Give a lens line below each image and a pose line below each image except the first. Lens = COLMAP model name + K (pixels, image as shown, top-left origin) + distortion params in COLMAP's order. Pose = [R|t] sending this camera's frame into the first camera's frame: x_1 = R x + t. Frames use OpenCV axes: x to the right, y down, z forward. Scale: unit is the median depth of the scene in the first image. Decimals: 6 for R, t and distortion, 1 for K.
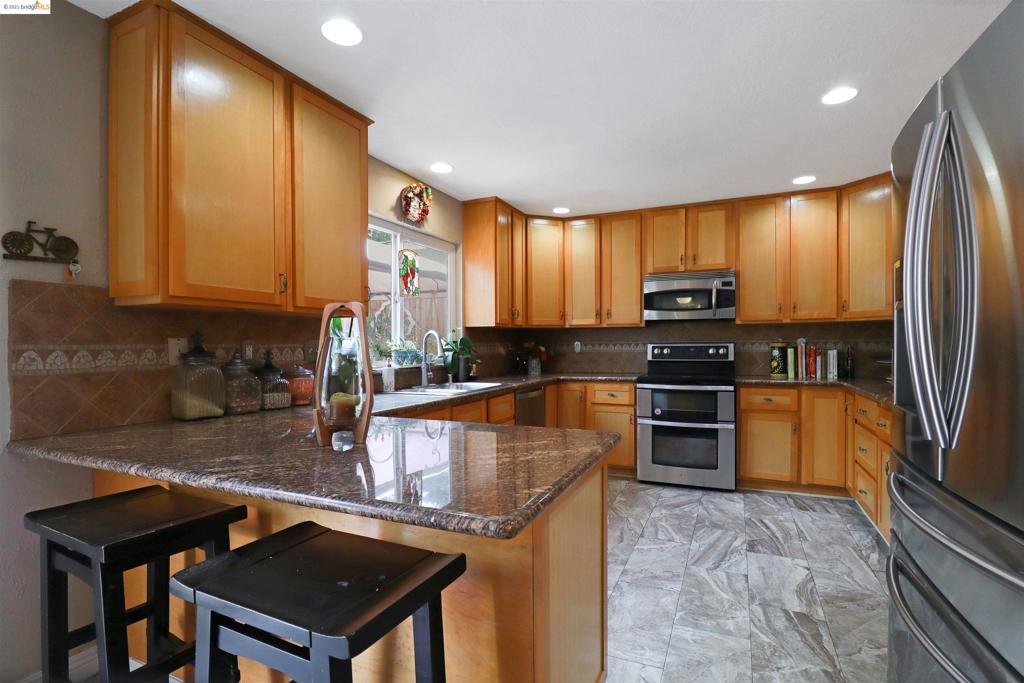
lens RADIAL K [[490.9, 0, 517.5], [0, 490.9, 346.9], [0, 0, 1]] dist [-0.009296, -0.003986]
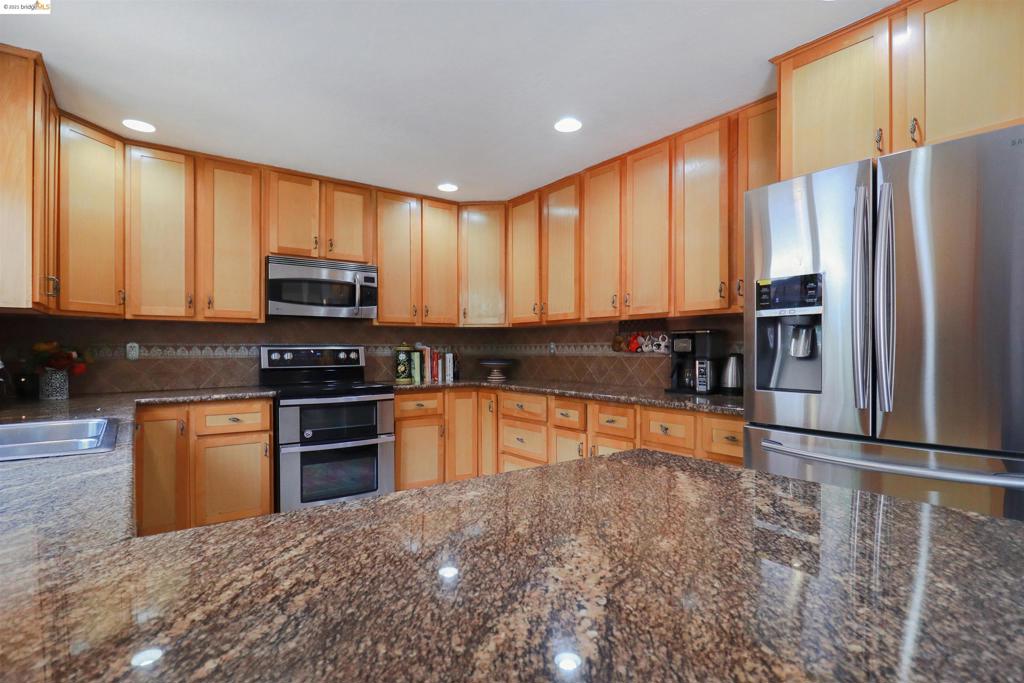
lens RADIAL K [[524.2, 0, 519.8], [0, 524.2, 350.0], [0, 0, 1]] dist [0.000367, -0.002242]
pose [[0.490793, 0.003523, 0.871269, -0.264865], [0.004392, 0.999969, -0.006517, 0.006478], [-0.871265, 0.007025, 0.490762, 0.297583]]
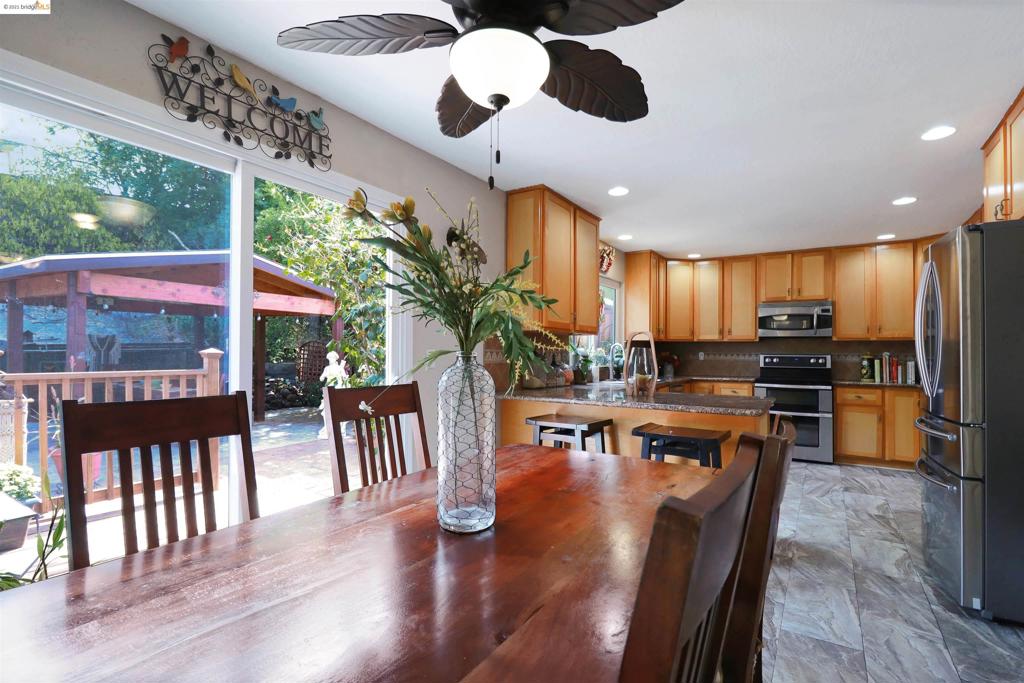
lens RADIAL K [[490.9, 0, 517.5], [0, 490.9, 339.1], [0, 0, 1]] dist [-0.009296, -0.003986]
pose [[0.989665, 0.011745, -0.142917, -0.216399], [-0.016694, 0.999300, -0.033483, 0.008178], [0.142423, 0.035522, 0.989168, -0.445120]]
